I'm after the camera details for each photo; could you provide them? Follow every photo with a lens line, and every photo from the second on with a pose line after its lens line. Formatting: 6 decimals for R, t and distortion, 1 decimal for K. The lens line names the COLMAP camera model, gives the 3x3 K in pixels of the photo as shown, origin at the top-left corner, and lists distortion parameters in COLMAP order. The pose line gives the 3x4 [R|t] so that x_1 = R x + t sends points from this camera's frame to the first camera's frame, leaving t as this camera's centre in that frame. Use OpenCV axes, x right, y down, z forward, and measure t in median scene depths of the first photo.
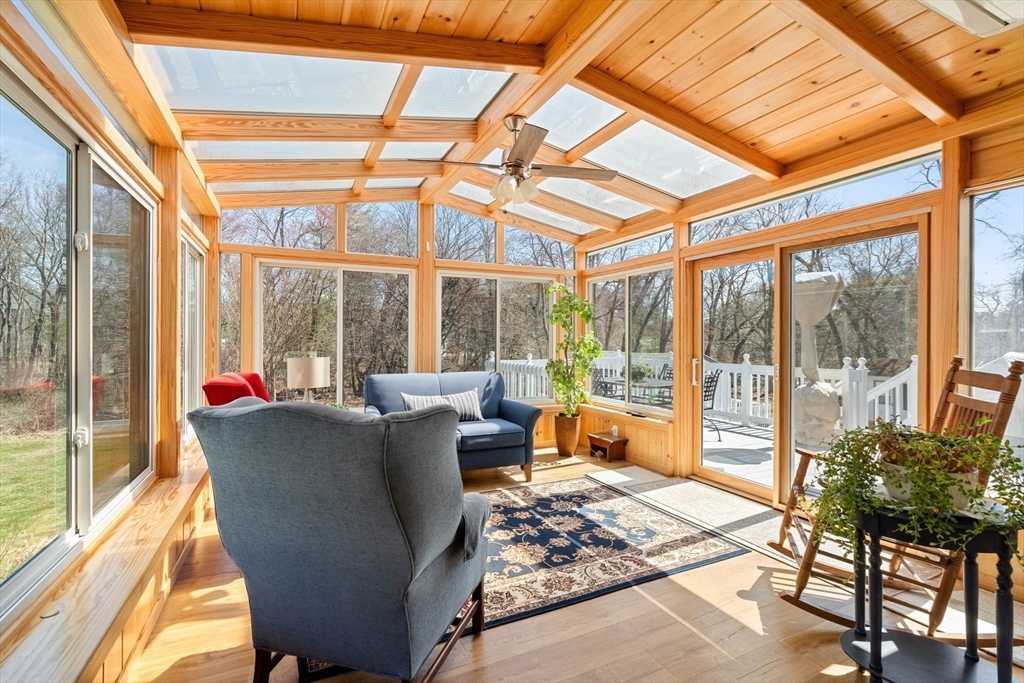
lens RADIAL K [[471.0, 0, 499.9], [0, 471.0, 341.3], [0, 0, 1]] dist [-0.006852, 0.006382]
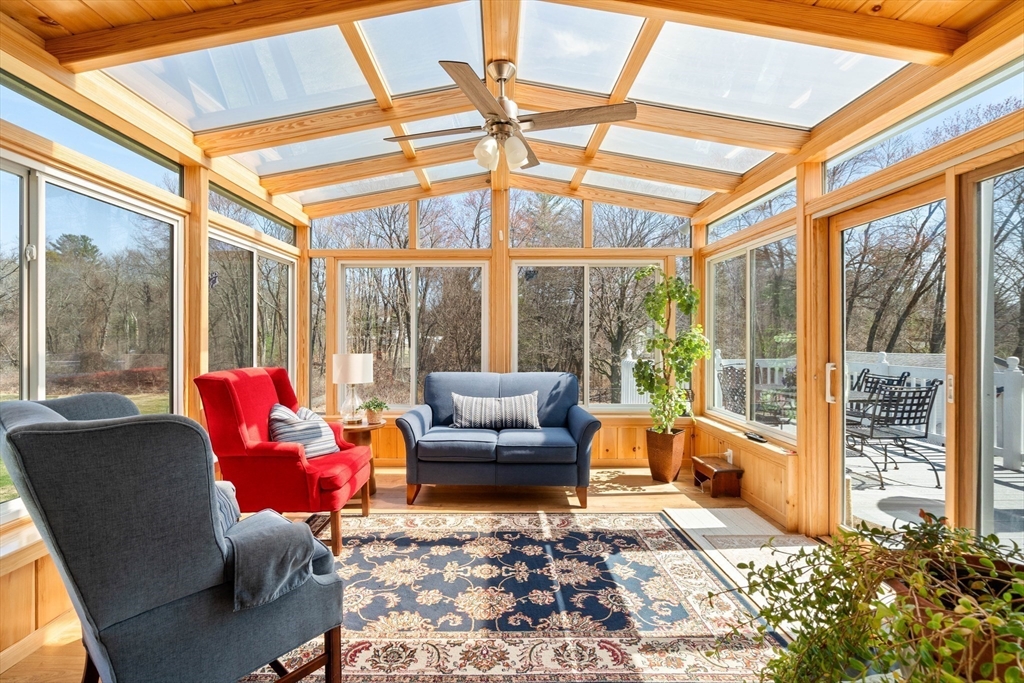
lens RADIAL K [[471.0, 0, 486.1], [0, 471.0, 337.5], [0, 0, 1]] dist [-0.006852, 0.006382]
pose [[0.900926, -0.001896, -0.433968, 0.317641], [0.001353, 0.999998, -0.001560, 0.000906], [0.433970, 0.000818, 0.900927, 0.219970]]
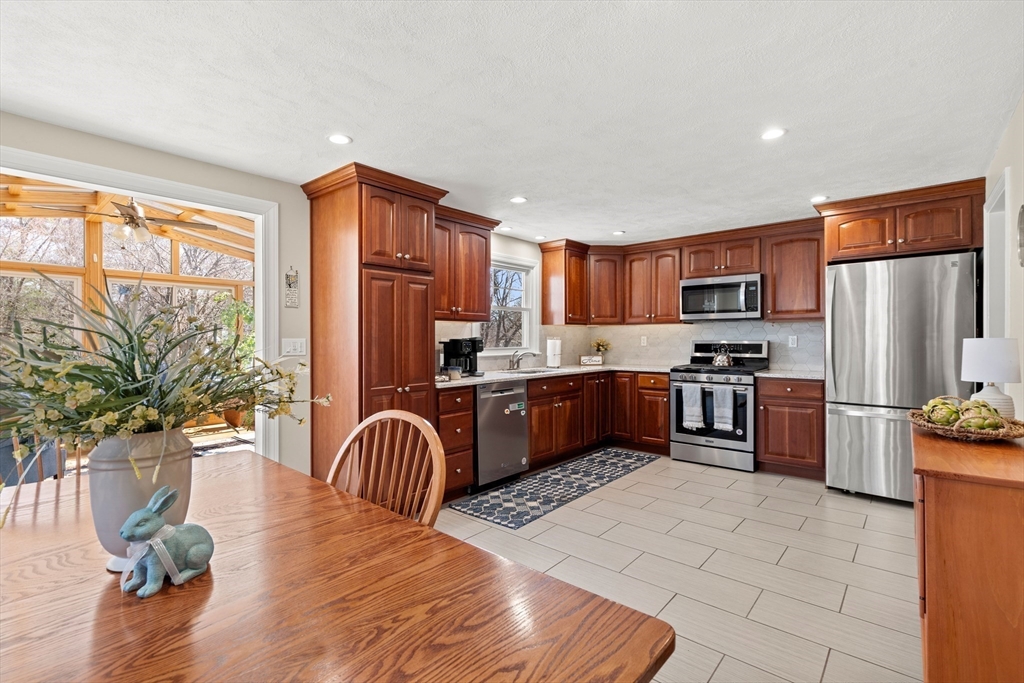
lens RADIAL K [[471.0, 0, 502.8], [0, 471.0, 341.6], [0, 0, 1]] dist [-0.006852, 0.006382]
pose [[0.912980, -0.005206, 0.407971, 0.423838], [0.004366, 0.999986, 0.002991, 0.012469], [-0.407981, -0.000950, 0.912990, -0.707458]]
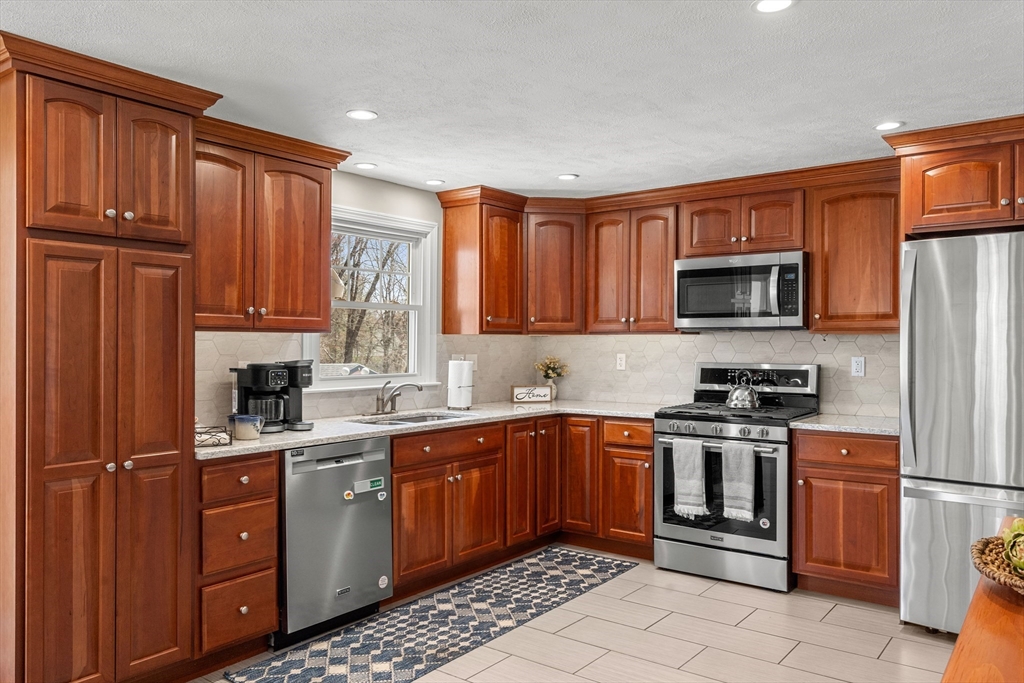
lens RADIAL K [[760.1, 0, 506.5], [0, 760.1, 347.9], [0, 0, 1]] dist [0.010183, -0.002997]
pose [[0.882703, -0.001870, 0.469928, 0.598342], [-0.000770, 0.999985, 0.005425, -0.017833], [-0.469931, -0.005151, 0.882688, -0.674569]]
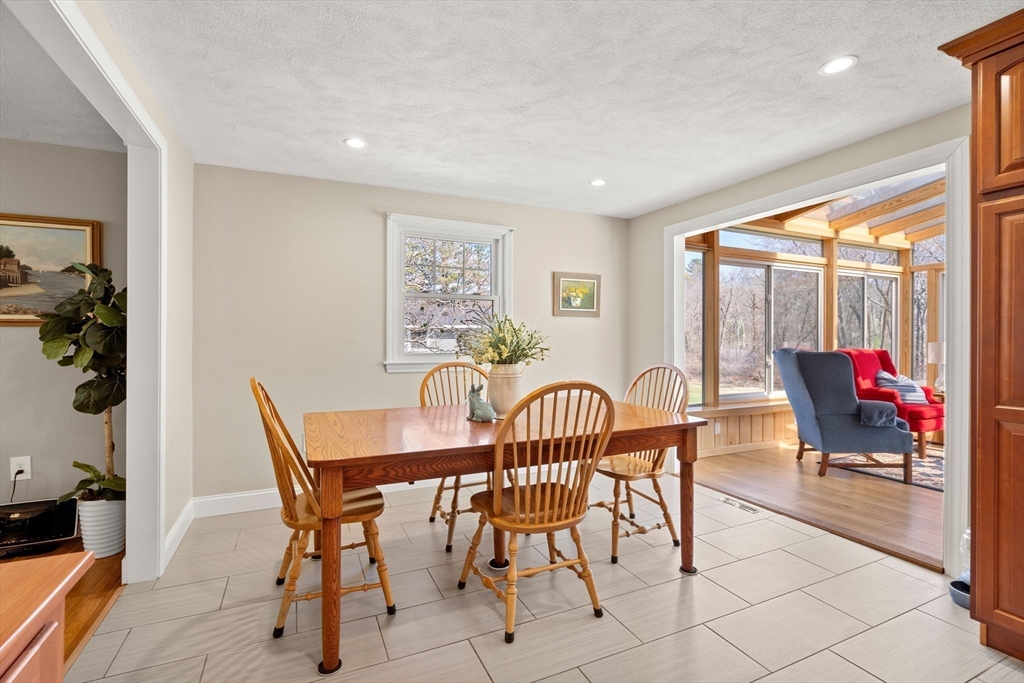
lens RADIAL K [[471.0, 0, 509.2], [0, 471.0, 341.5], [0, 0, 1]] dist [-0.006852, 0.006382]
pose [[0.024671, 0.000600, -0.999695, 1.025562], [0.000202, 1.000000, 0.000606, 0.030831], [0.999696, -0.000217, 0.024671, -0.358331]]
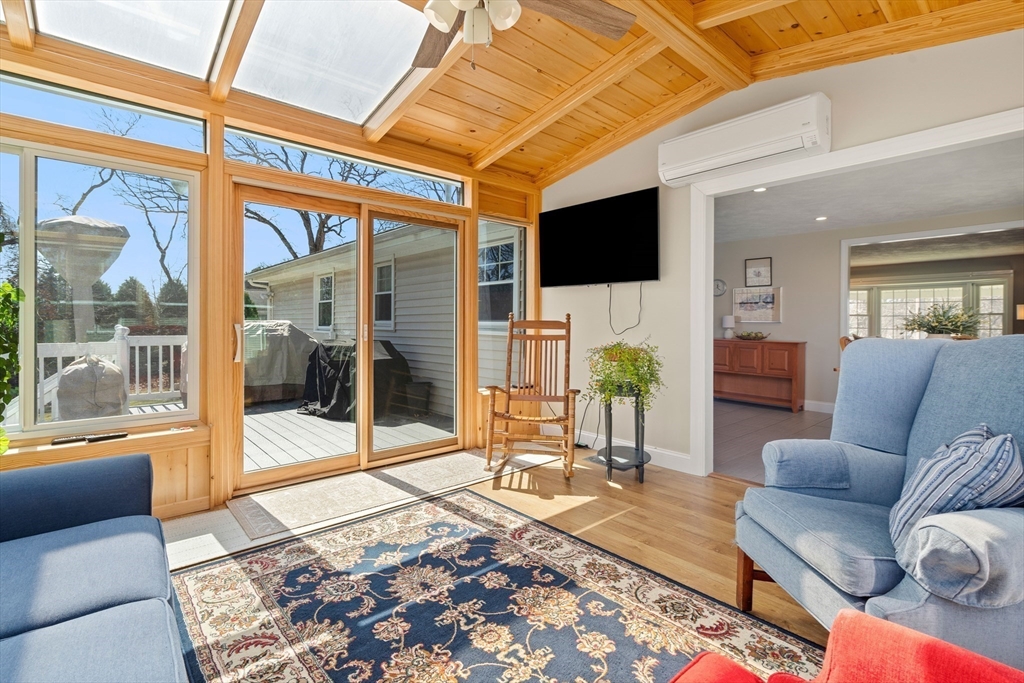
lens RADIAL K [[471.0, 0, 498.0], [0, 471.0, 322.0], [0, 0, 1]] dist [-0.006852, 0.006382]
pose [[-0.283137, -0.004585, 0.959069, -0.451637], [-0.002561, 0.999989, 0.004024, 0.033955], [-0.959076, -0.001317, -0.283146, 0.993238]]
